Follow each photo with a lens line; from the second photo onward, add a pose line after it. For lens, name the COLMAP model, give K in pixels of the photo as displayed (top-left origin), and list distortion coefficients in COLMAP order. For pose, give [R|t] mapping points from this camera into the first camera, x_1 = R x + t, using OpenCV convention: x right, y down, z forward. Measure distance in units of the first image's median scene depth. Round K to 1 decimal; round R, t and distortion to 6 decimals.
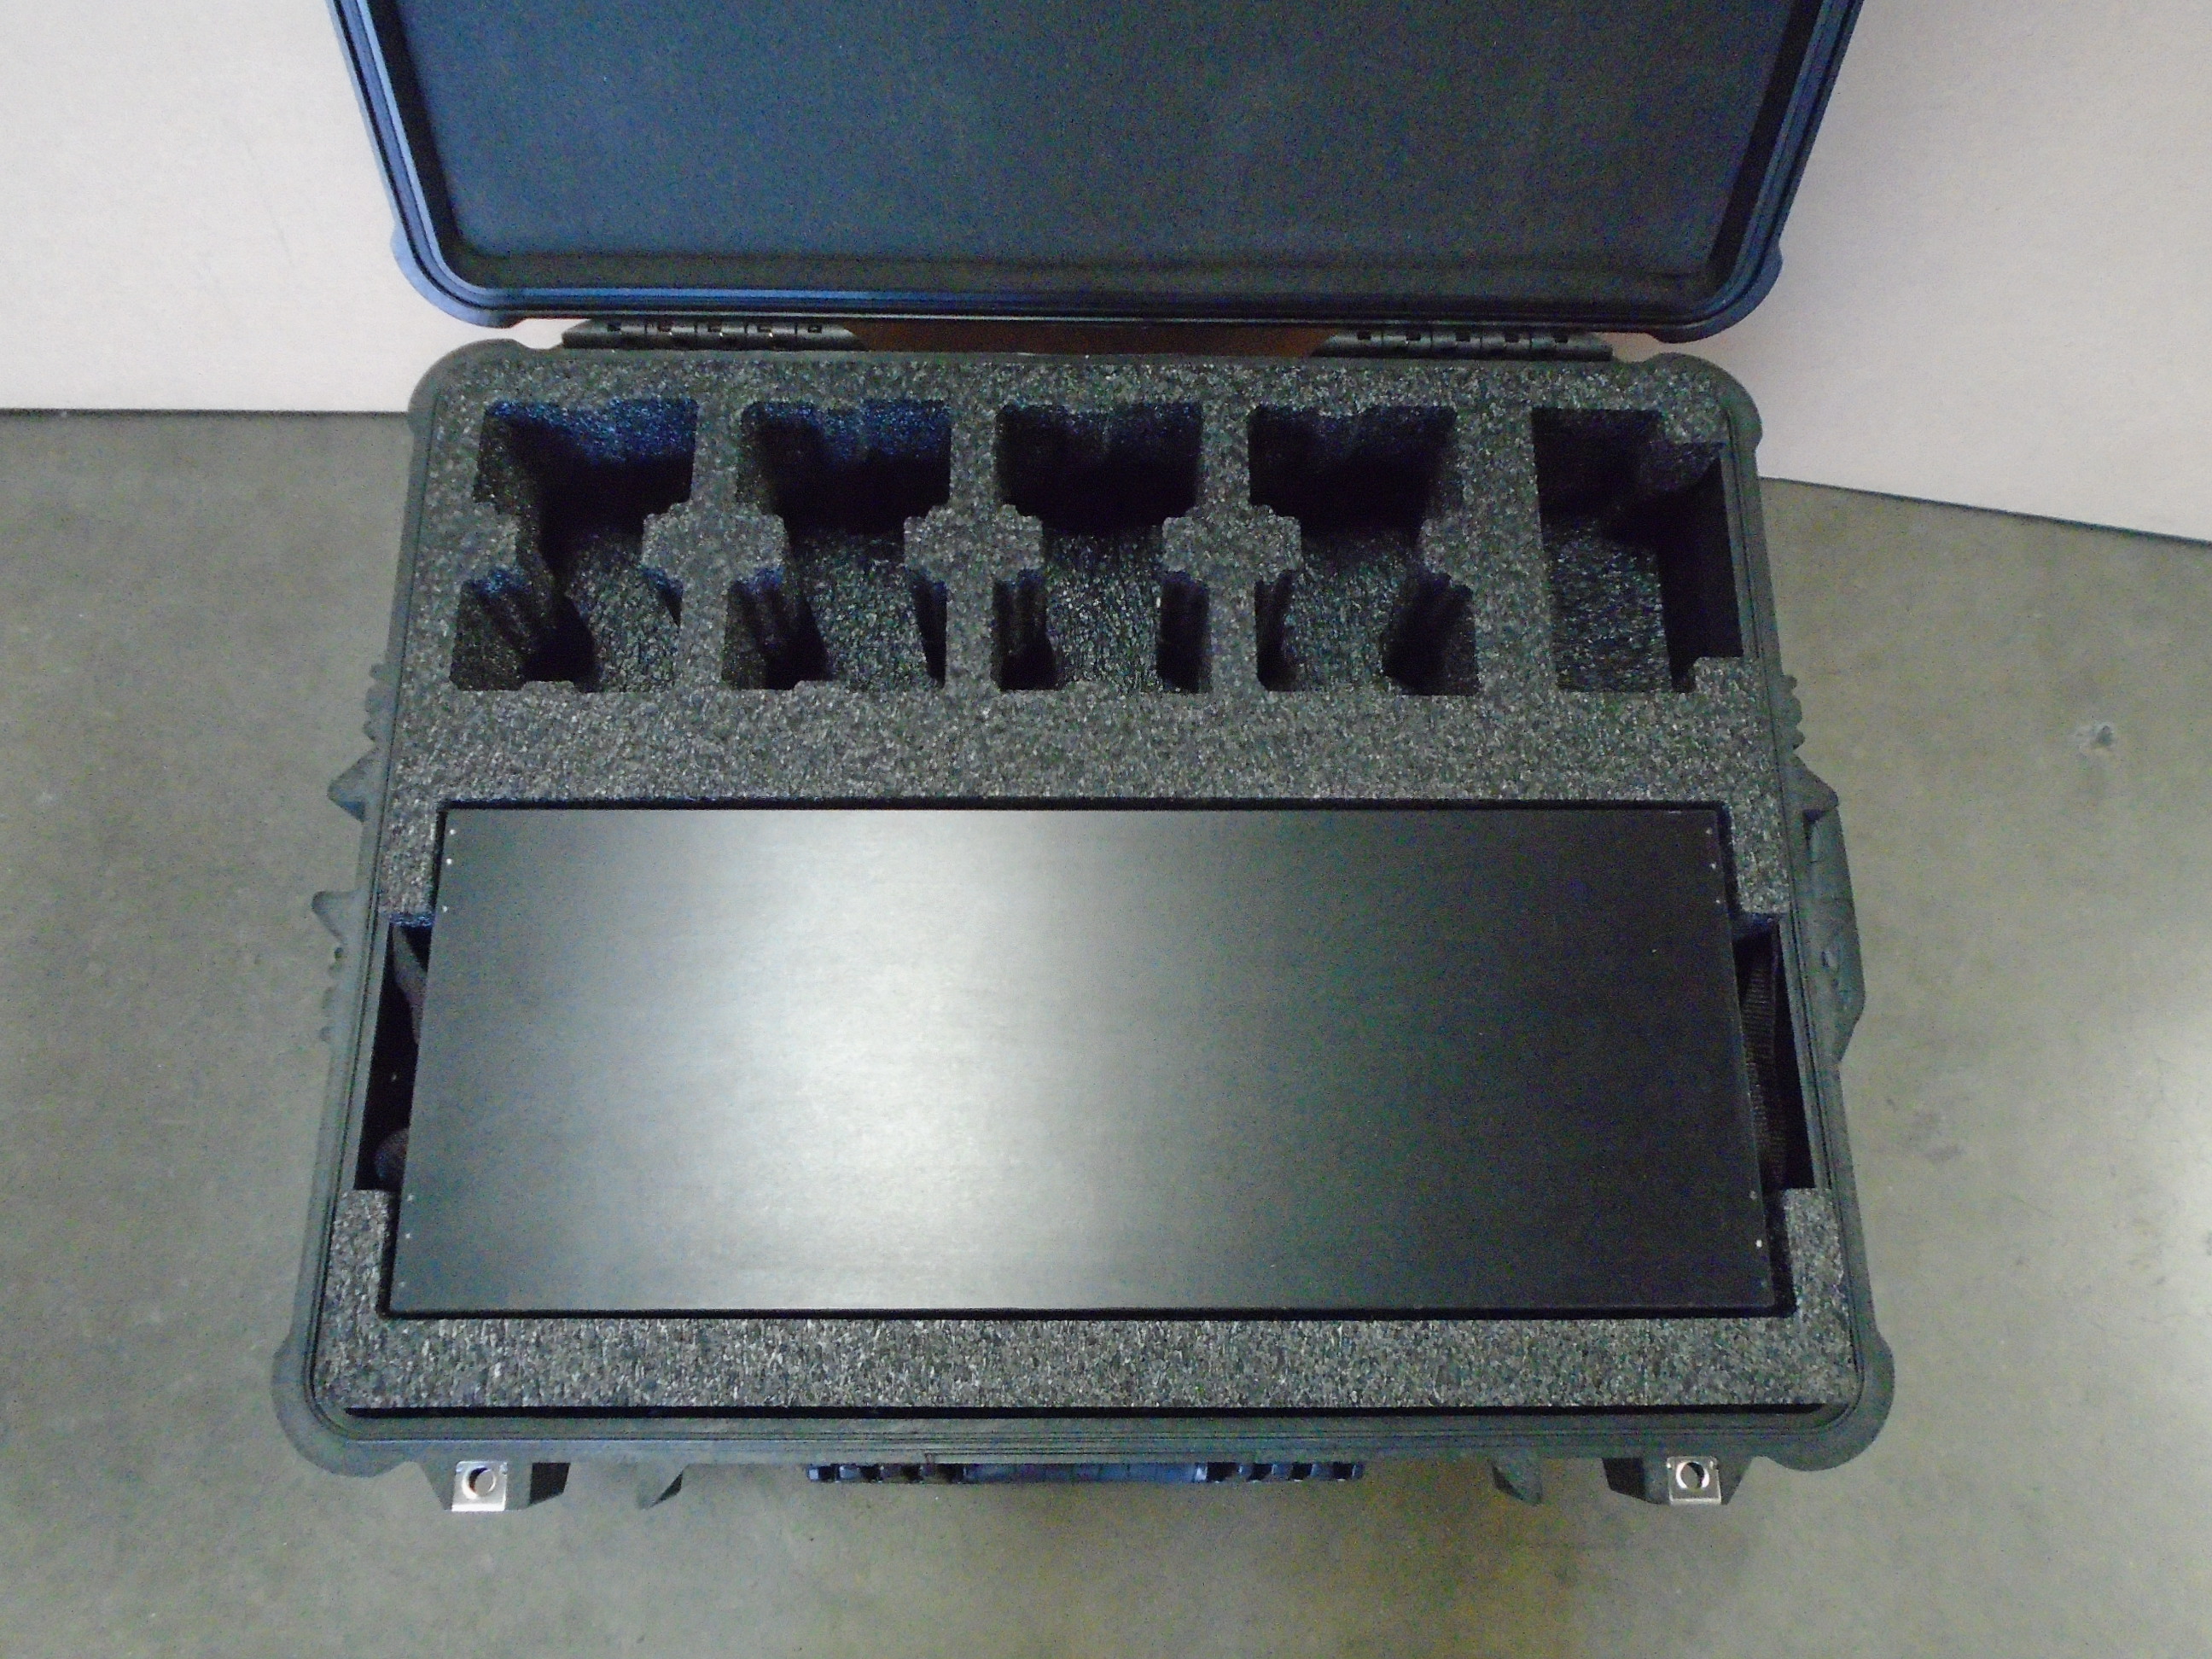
lens RADIAL K [[1714.5, 0, 1106.0], [0, 1714.5, 829.5], [0, 0, 1]] dist [-0.012434, -0.003437]
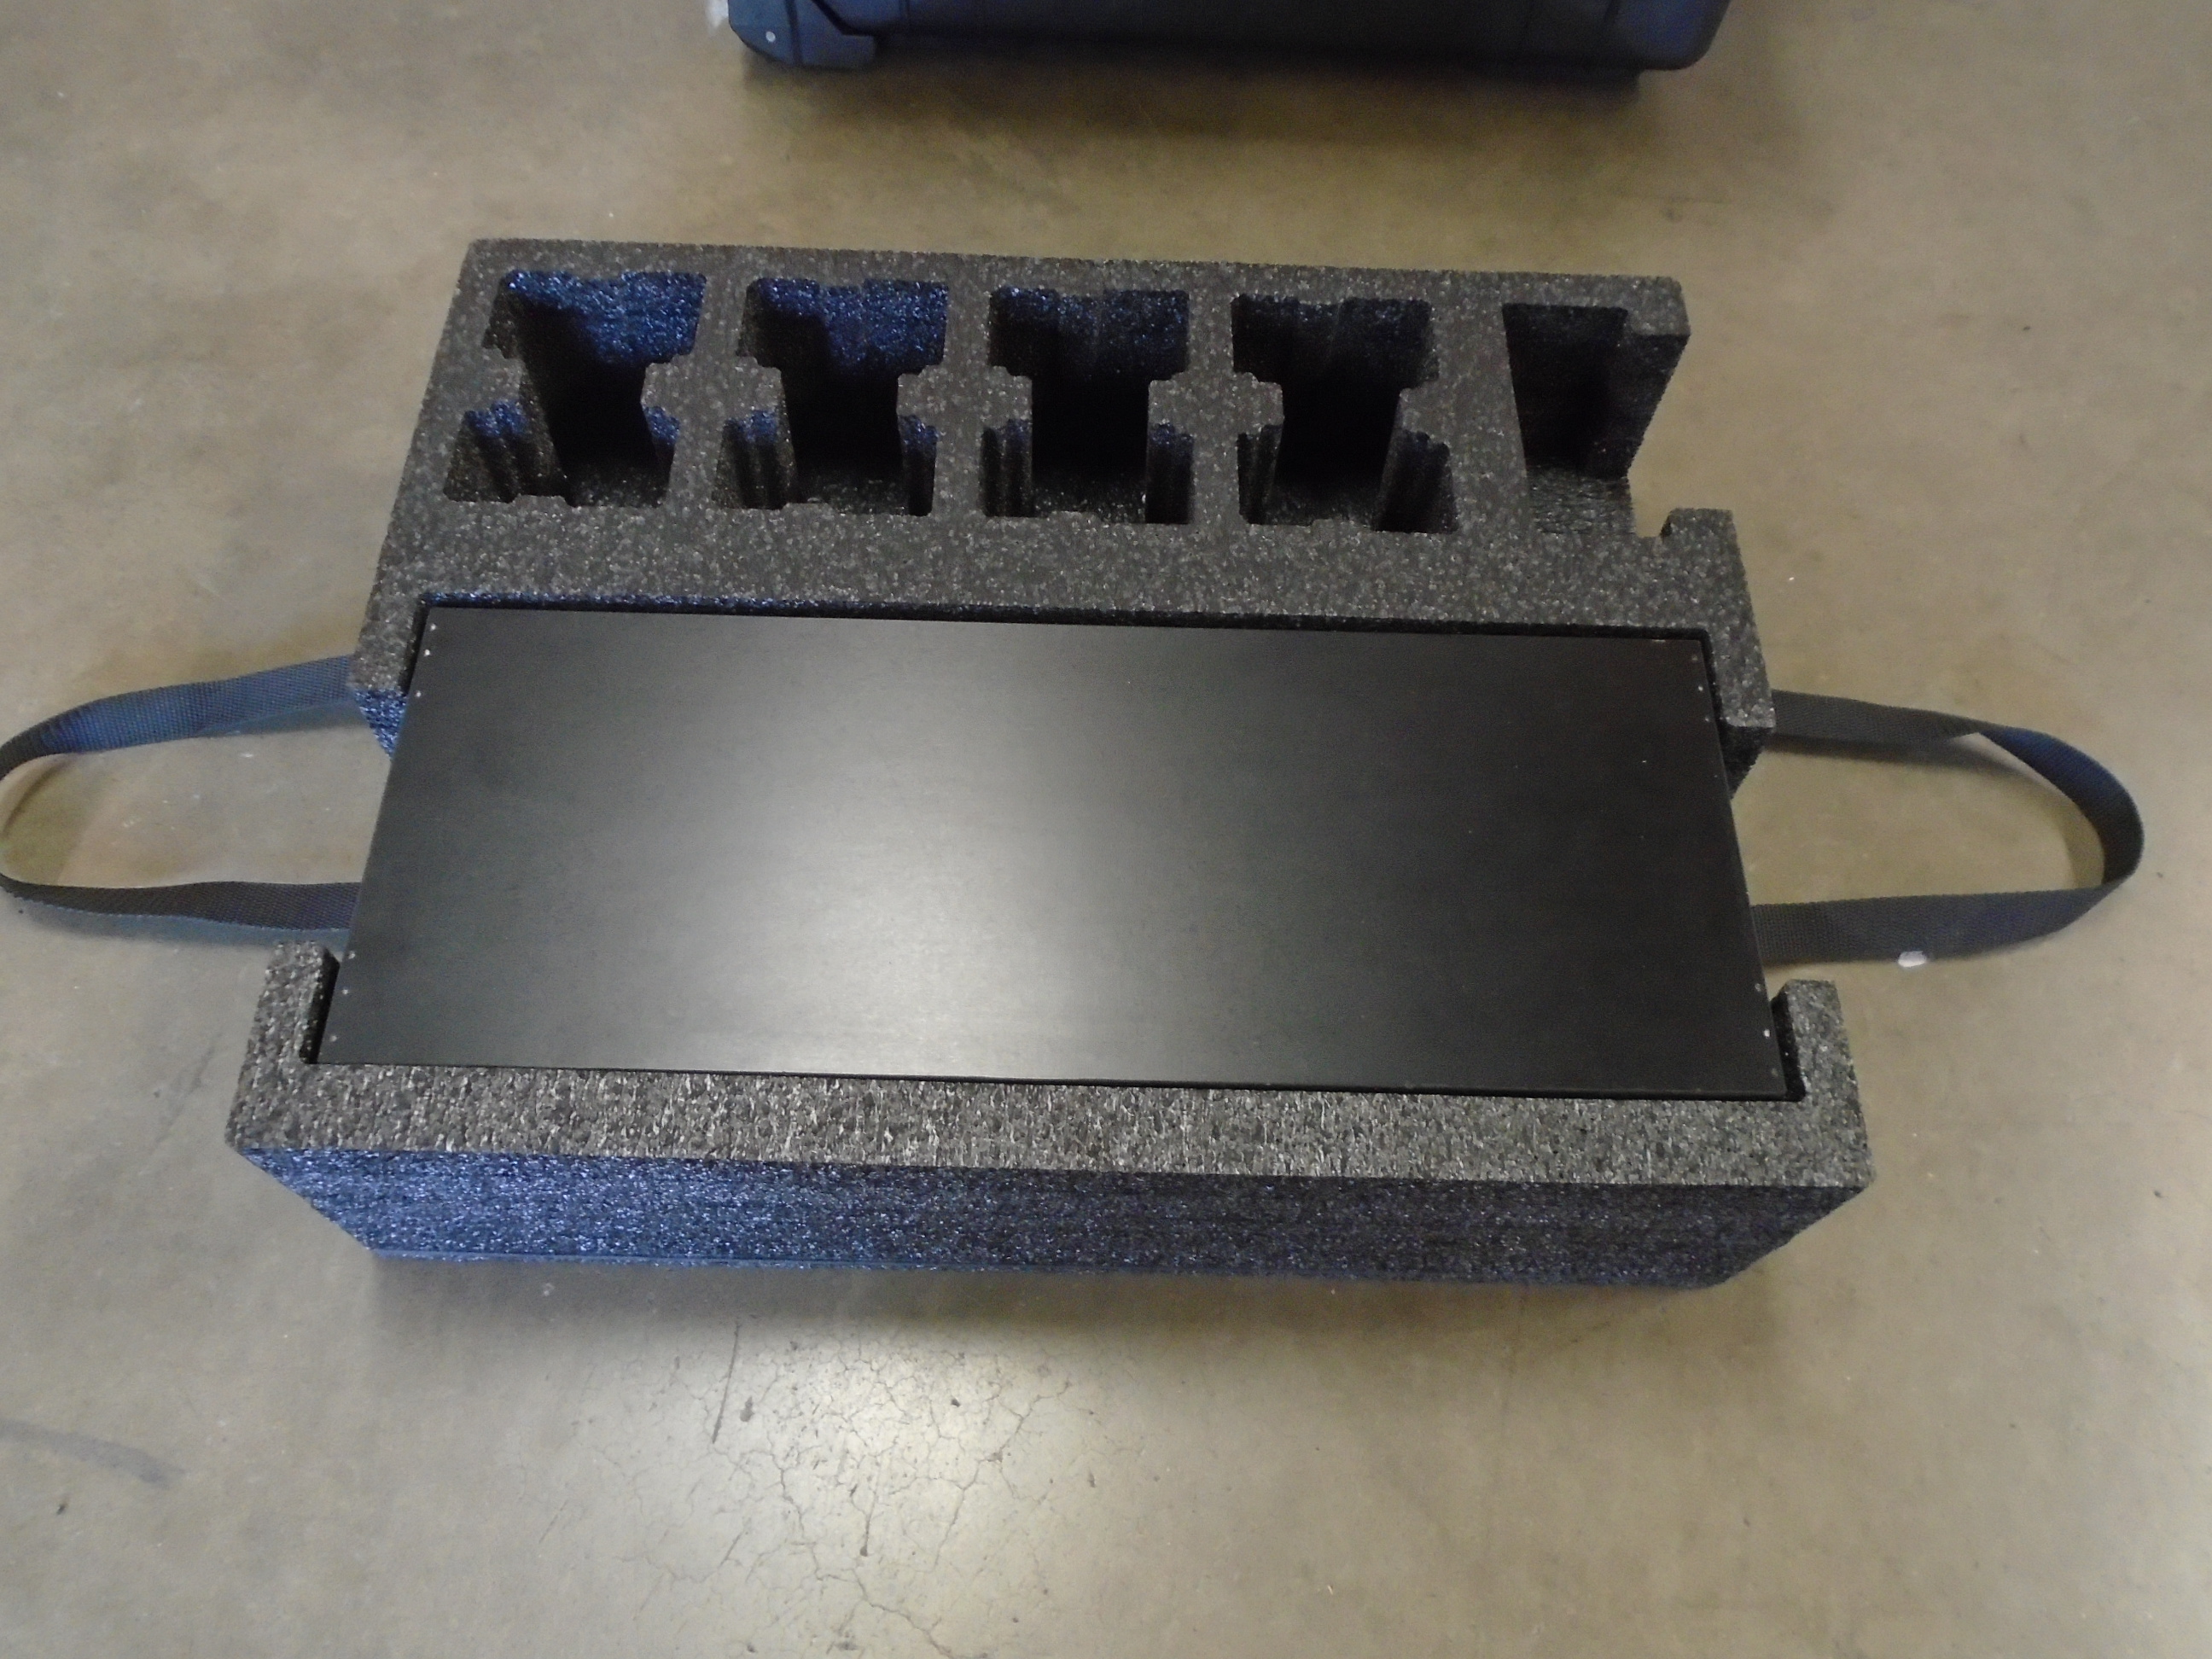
lens RADIAL K [[1714.5, 0, 1106.0], [0, 1714.5, 829.5], [0, 0, 1]] dist [-0.012434, -0.003437]
pose [[0.999804, 0.019777, 0.000913, 0.011718], [-0.019195, 0.979601, -0.200035, 0.285911], [-0.004851, 0.199978, 0.979788, 0.041762]]
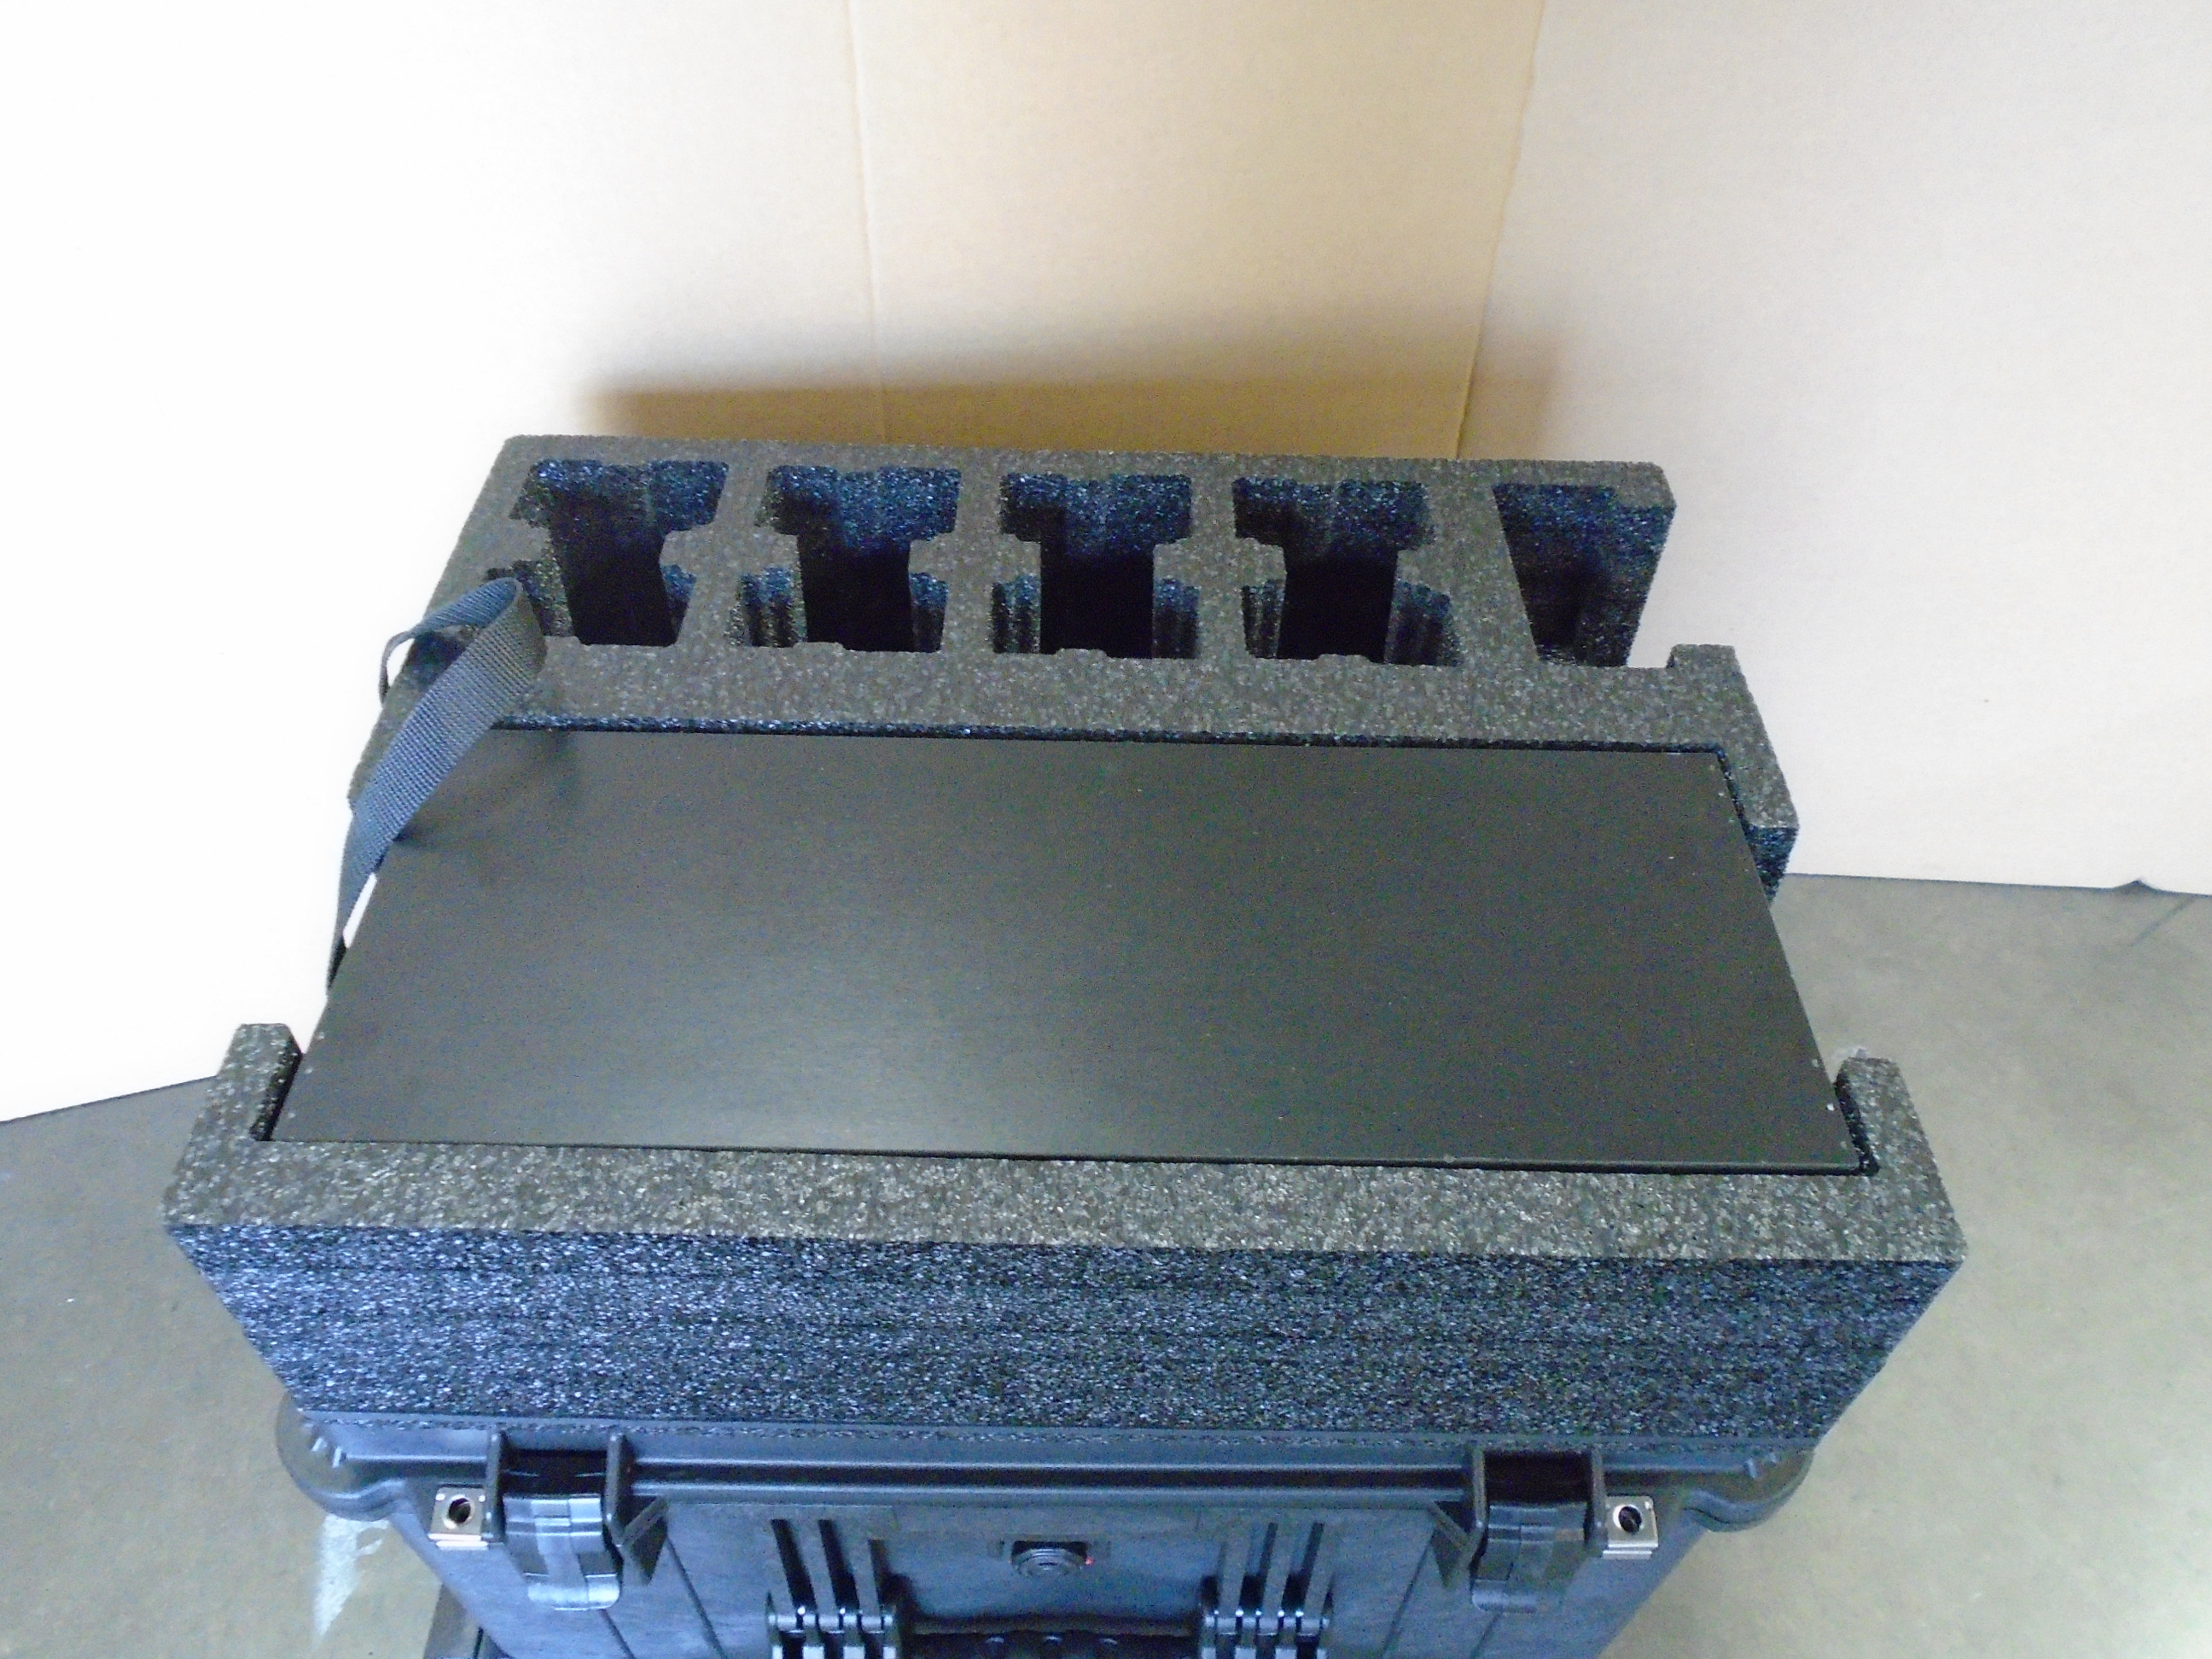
lens RADIAL K [[1702.6, 0, 1106.0], [0, 1702.6, 829.5], [0, 0, 1]] dist [-0.004995, 0.006697]
pose [[0.999909, 0.009948, -0.009062, 0.014811], [-0.012941, 0.895561, -0.444751, 0.441157], [0.003691, 0.444828, 0.895608, 0.129319]]
